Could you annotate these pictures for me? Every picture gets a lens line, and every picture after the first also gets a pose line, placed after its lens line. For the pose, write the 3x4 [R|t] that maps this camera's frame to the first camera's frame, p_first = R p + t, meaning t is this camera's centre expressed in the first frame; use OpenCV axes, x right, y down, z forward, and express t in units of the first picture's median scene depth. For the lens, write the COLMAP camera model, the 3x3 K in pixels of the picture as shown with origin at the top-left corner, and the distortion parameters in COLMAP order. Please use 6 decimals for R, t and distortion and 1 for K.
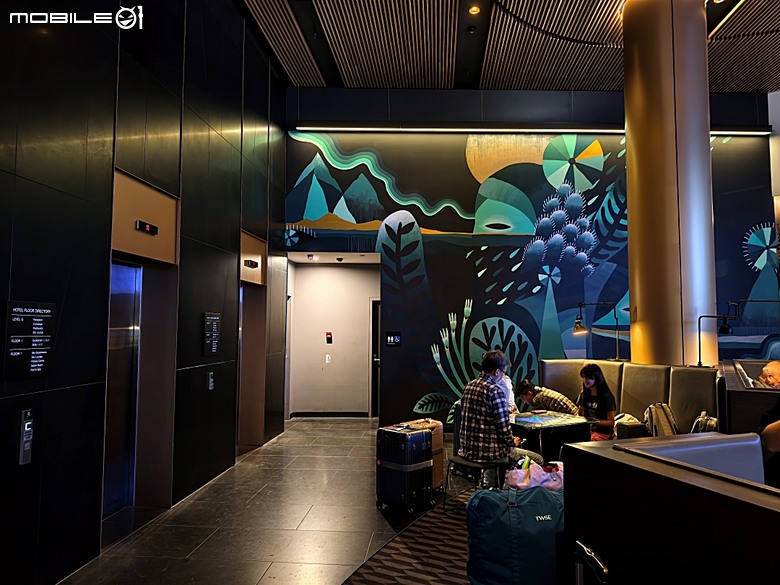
lens RADIAL K [[549.0, 0, 389.6], [0, 549.0, 294.5], [0, 0, 1]] dist [-0.005109, -0.005568]
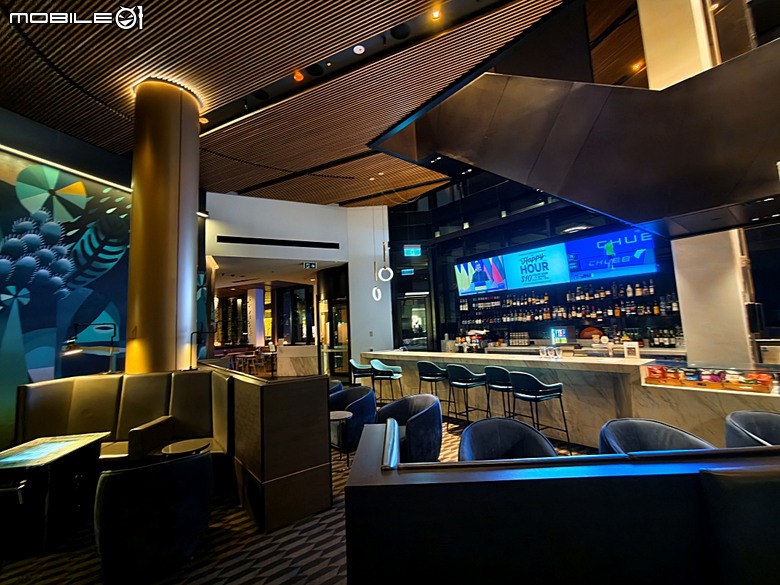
lens RADIAL K [[344.8, 0, 387.6], [0, 344.8, 287.4], [0, 0, 1]] dist [0.003876, 0.001235]
pose [[0.371632, 0.083059, 0.924657, -0.040731], [-0.008934, 0.996264, -0.085901, -0.002113], [-0.928337, 0.023662, 0.370986, 0.133491]]
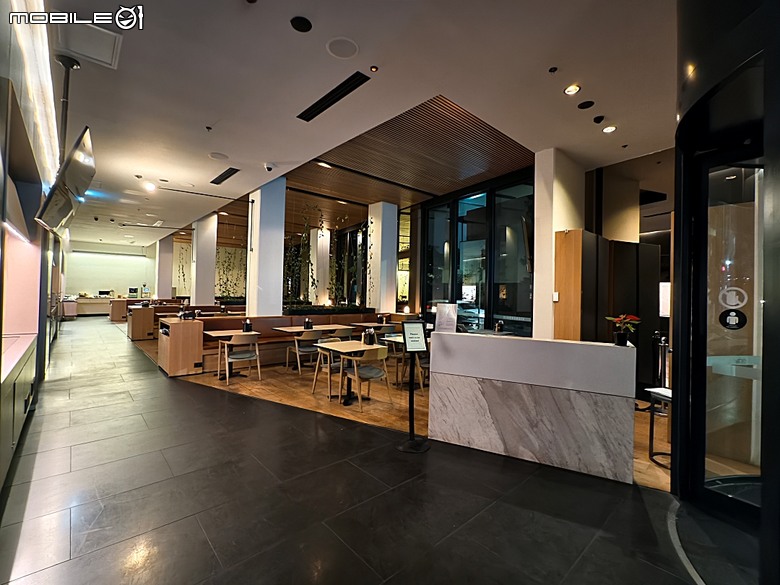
lens RADIAL K [[344.8, 0, 390.1], [0, 344.8, 289.9], [0, 0, 1]] dist [0.003876, 0.001235]
pose [[0.681348, 0.023597, 0.731580, 0.144283], [-0.070690, 0.996930, 0.033681, 0.013307], [-0.728539, -0.074664, 0.680924, 0.292496]]
